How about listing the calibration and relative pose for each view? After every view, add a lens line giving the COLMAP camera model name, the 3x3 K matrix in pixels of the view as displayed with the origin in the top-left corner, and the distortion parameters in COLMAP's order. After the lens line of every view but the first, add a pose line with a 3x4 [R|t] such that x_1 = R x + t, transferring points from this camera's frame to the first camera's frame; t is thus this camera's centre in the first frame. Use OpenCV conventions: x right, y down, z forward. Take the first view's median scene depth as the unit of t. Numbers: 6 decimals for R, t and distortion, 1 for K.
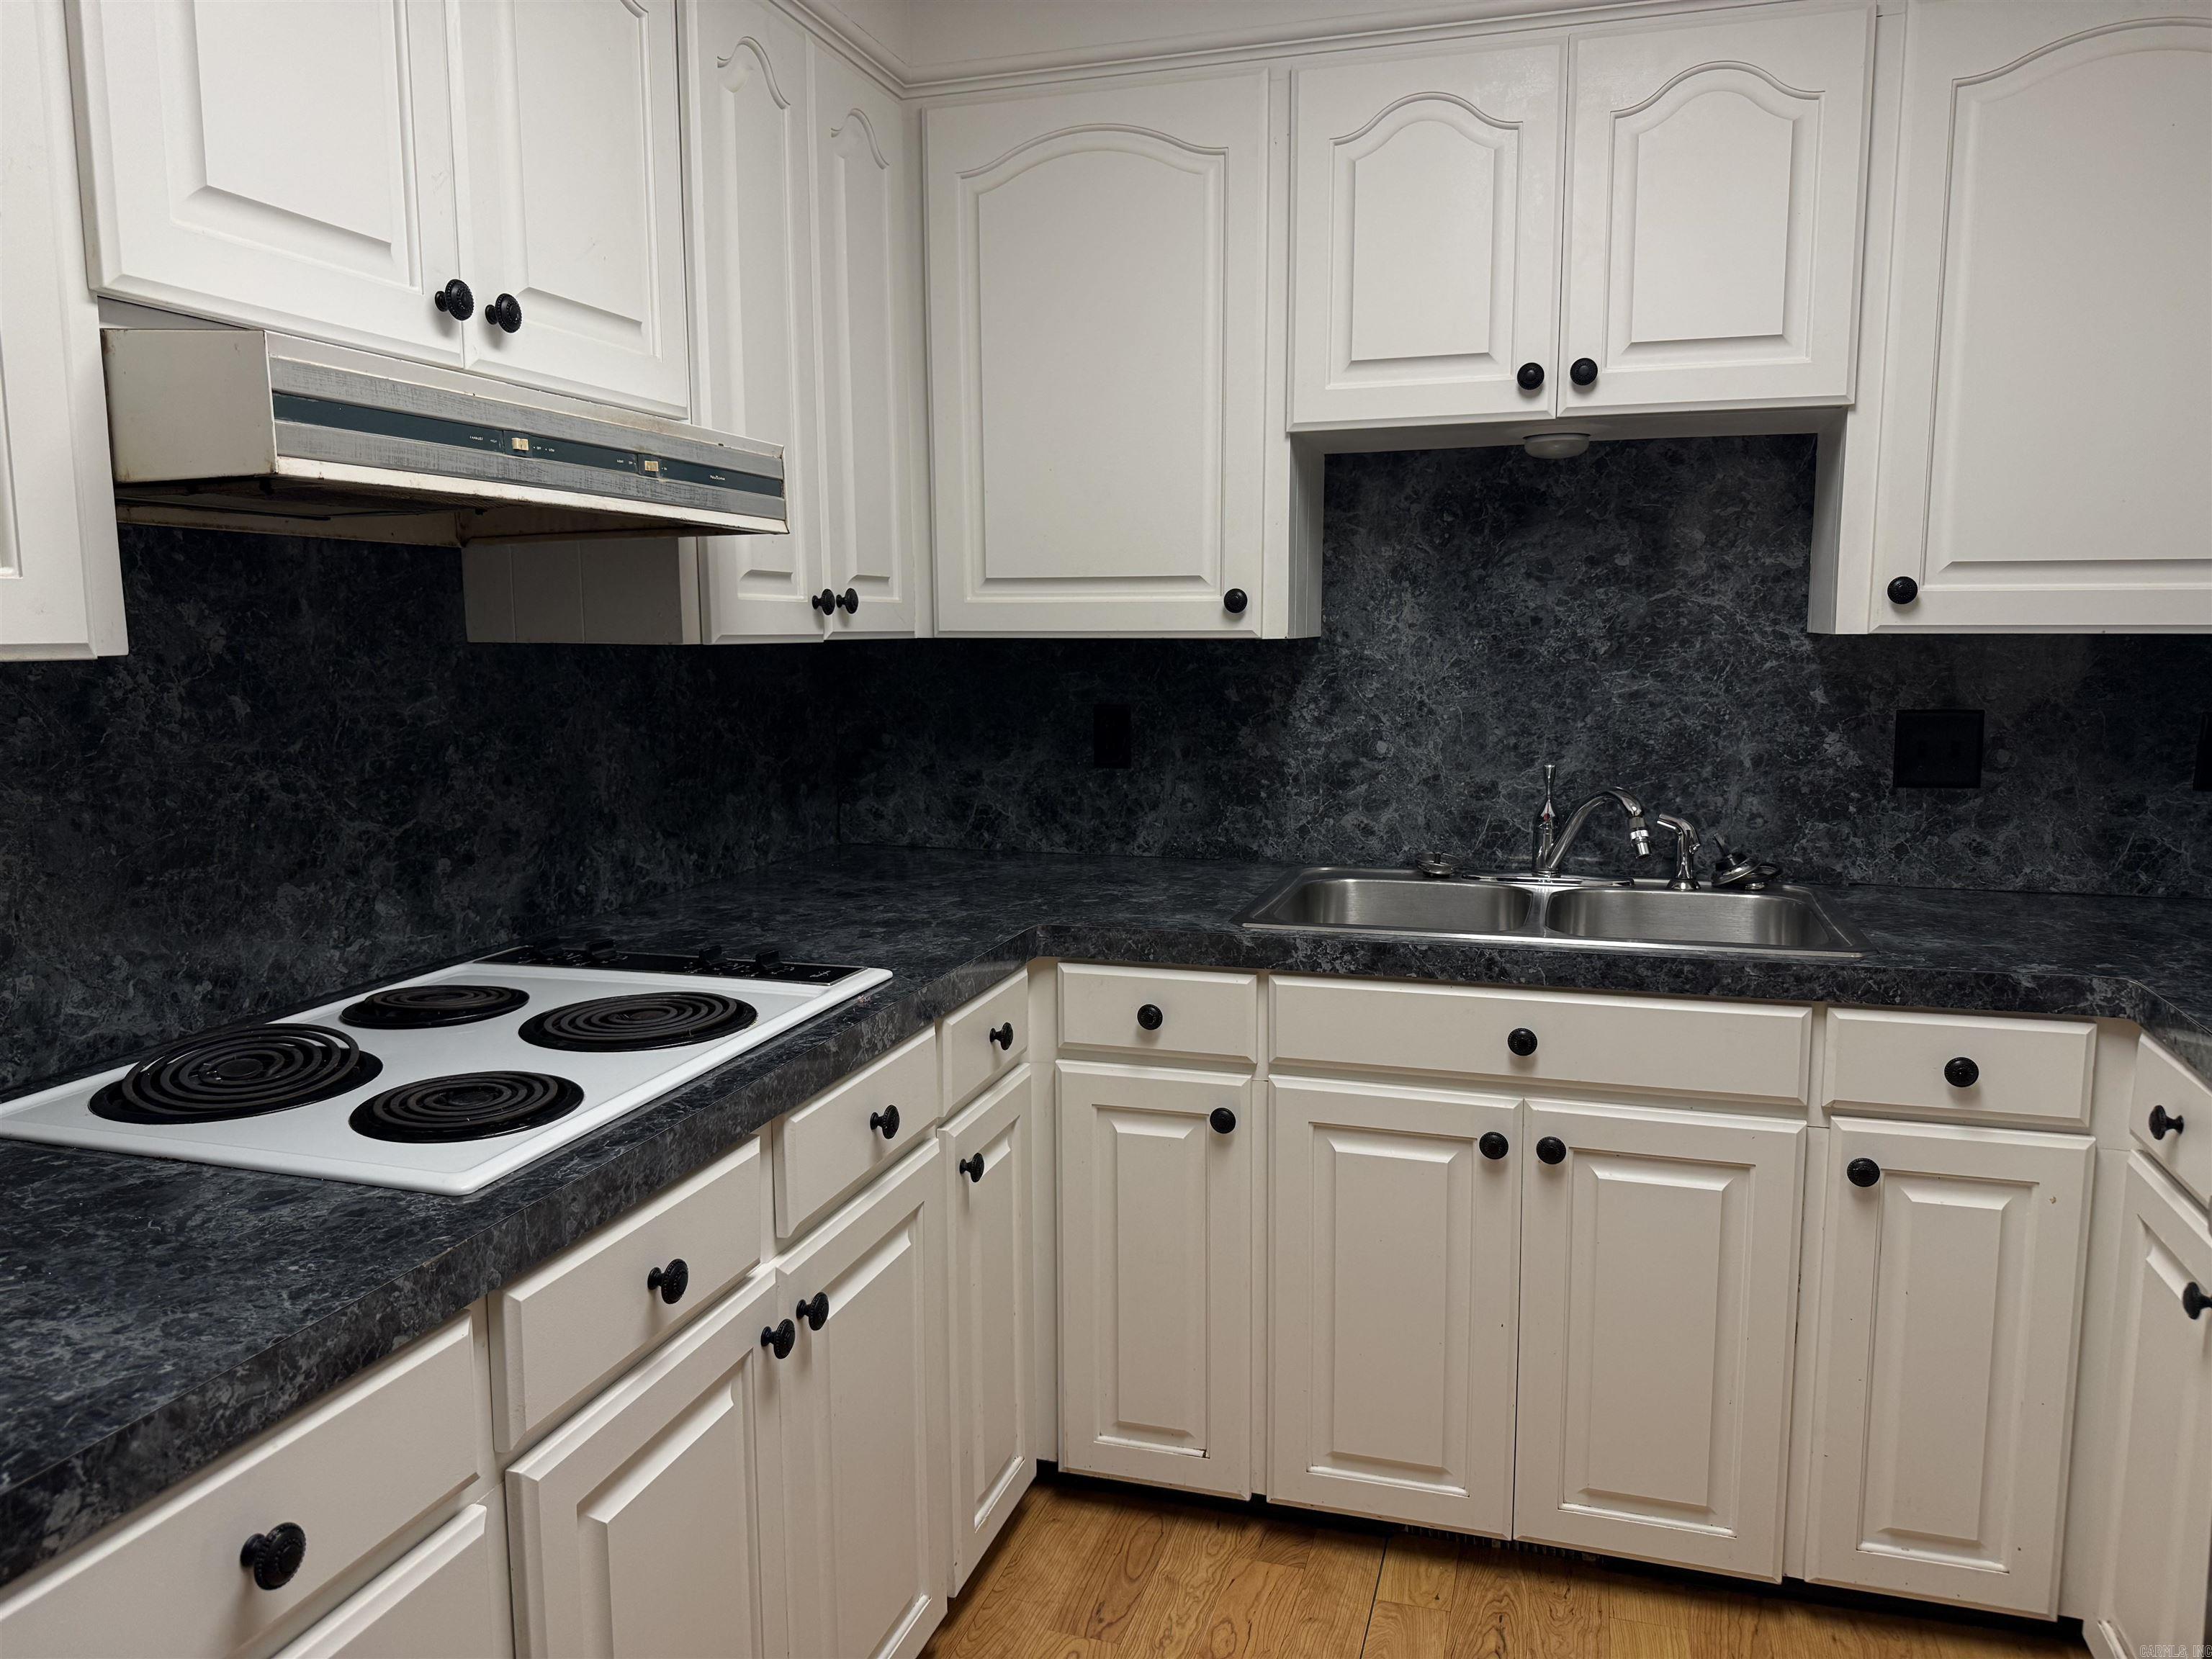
lens RADIAL K [[1549.9, 0, 1116.9], [0, 1549.9, 837.1], [0, 0, 1]] dist [0.091837, -0.143331]
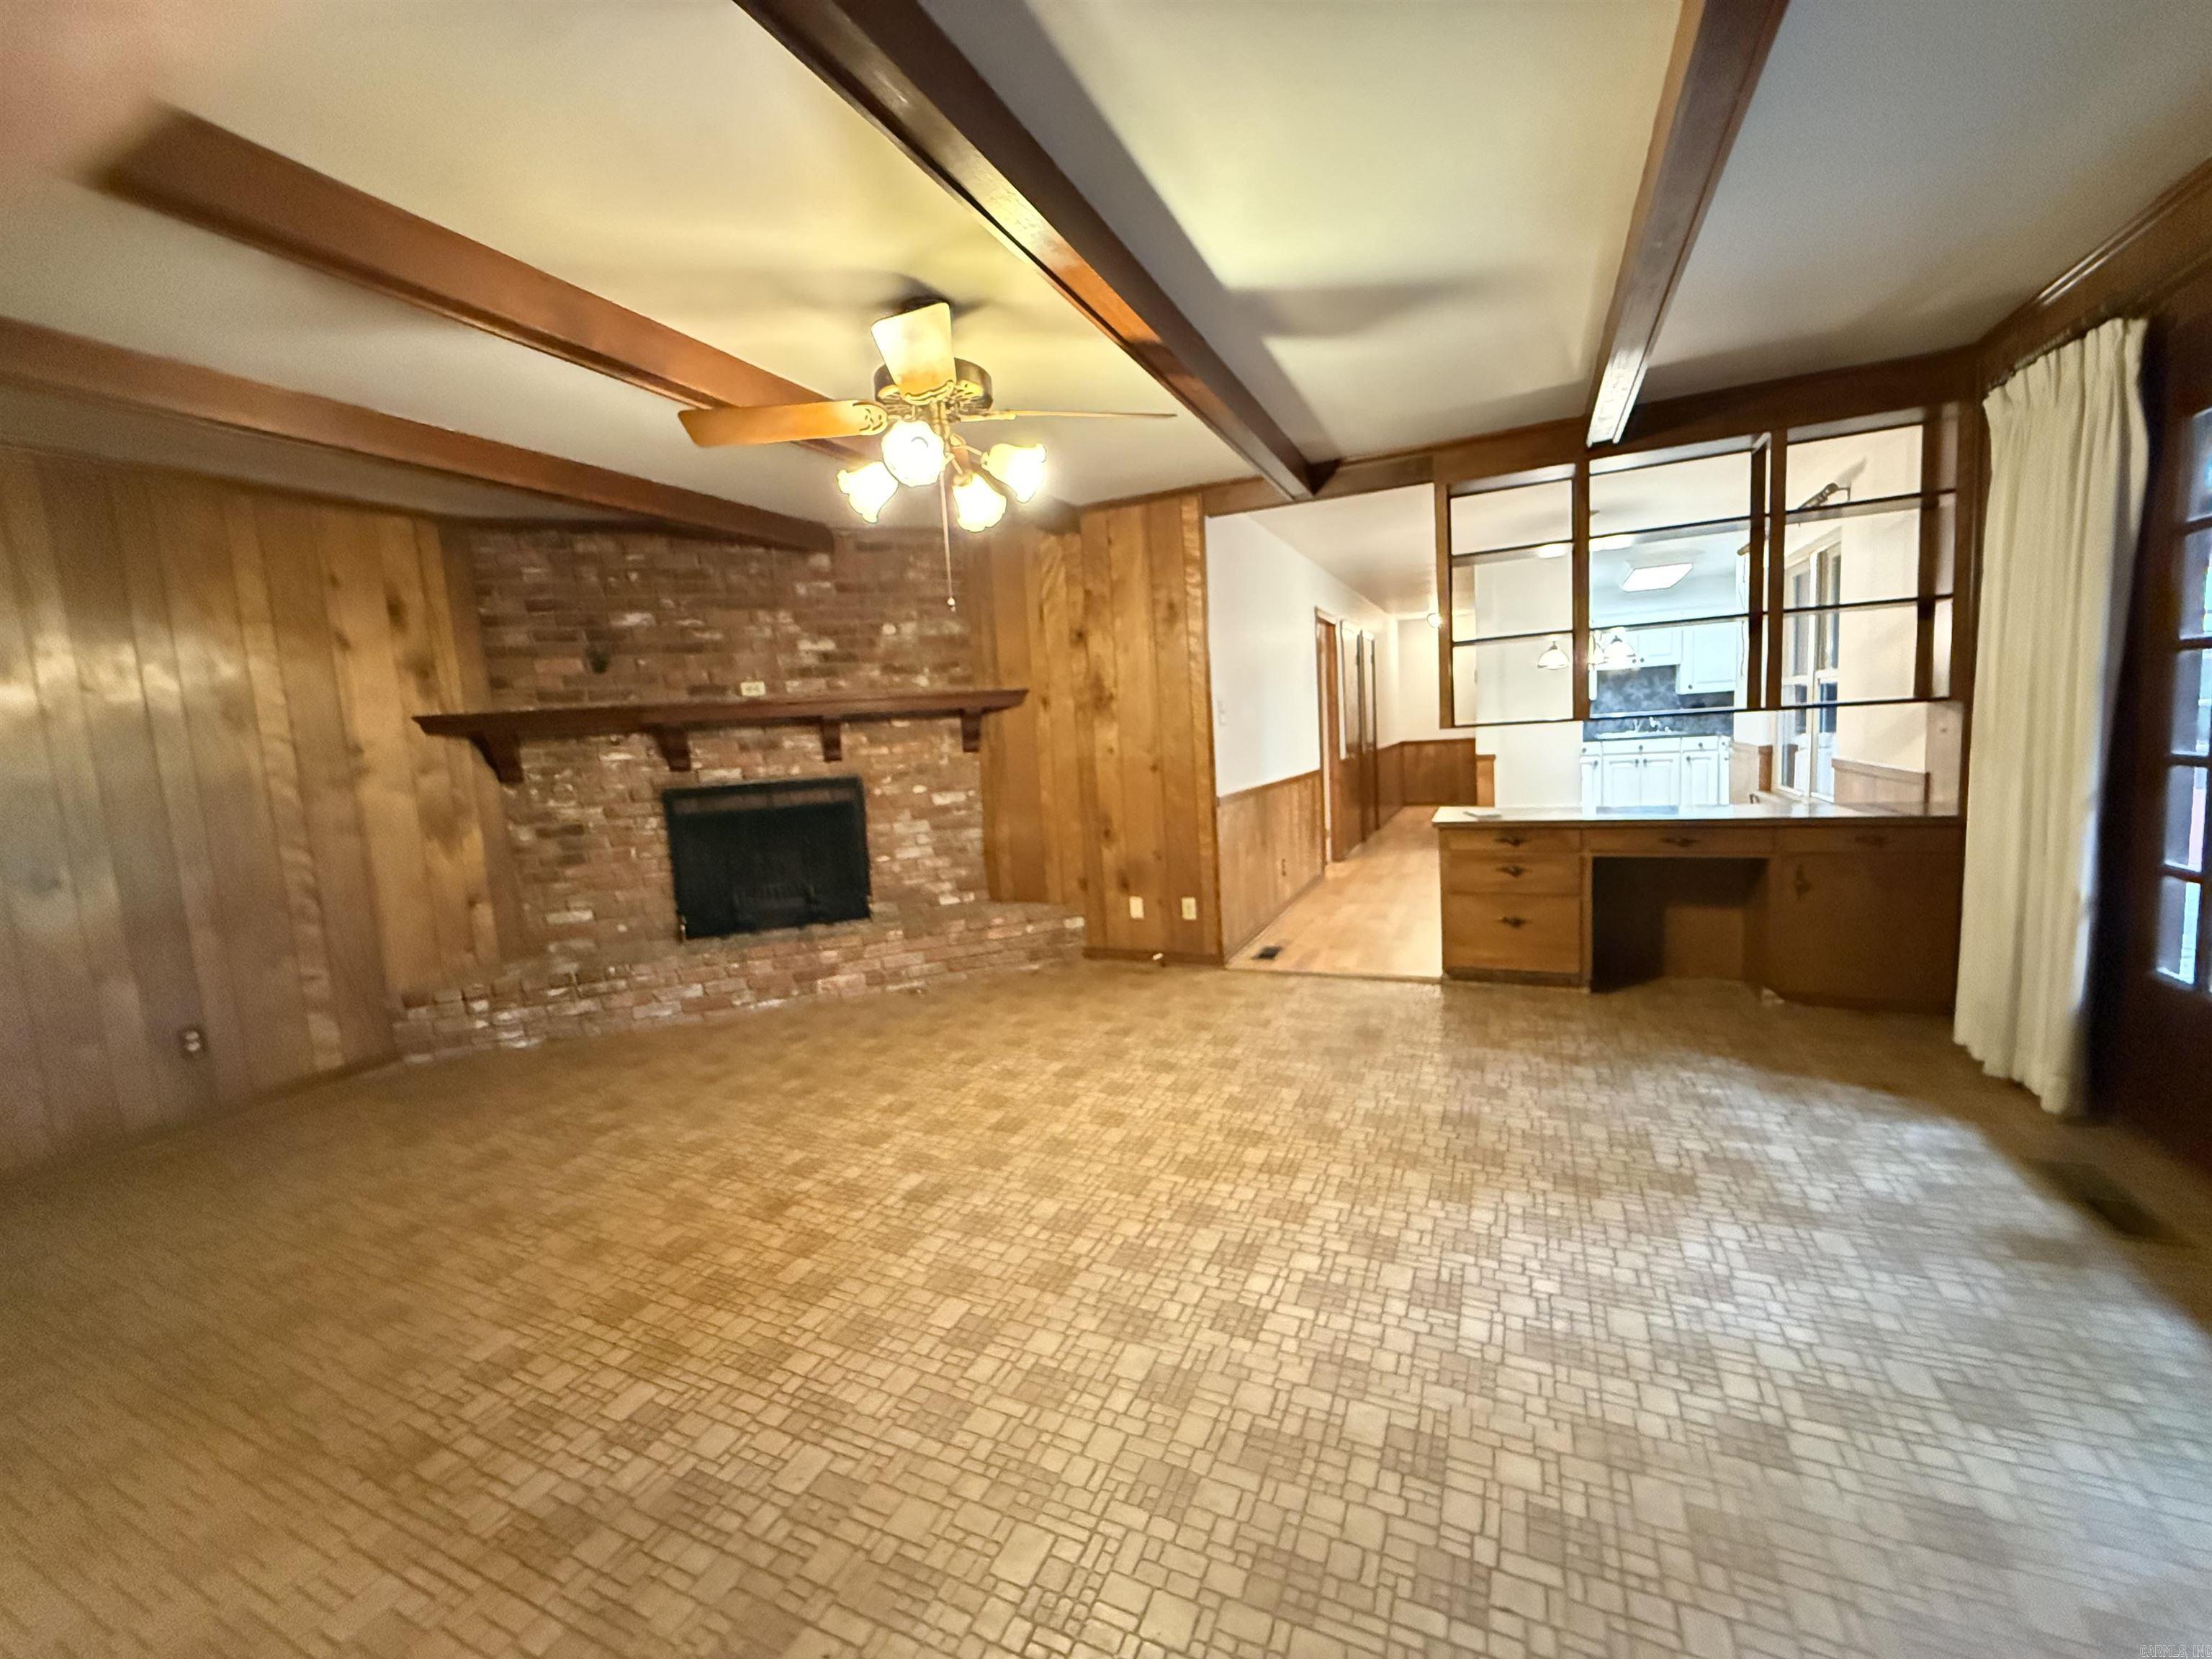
lens RADIAL K [[884.9, 0, 1106.0], [0, 884.9, 829.5], [0, 0, 1]] dist [-0.000230, 0.000100]
pose [[0.989048, -0.042923, -0.141218, -1.548991], [0.040661, 0.998995, -0.018869, 0.450515], [0.141886, 0.012920, 0.989799, -3.269095]]
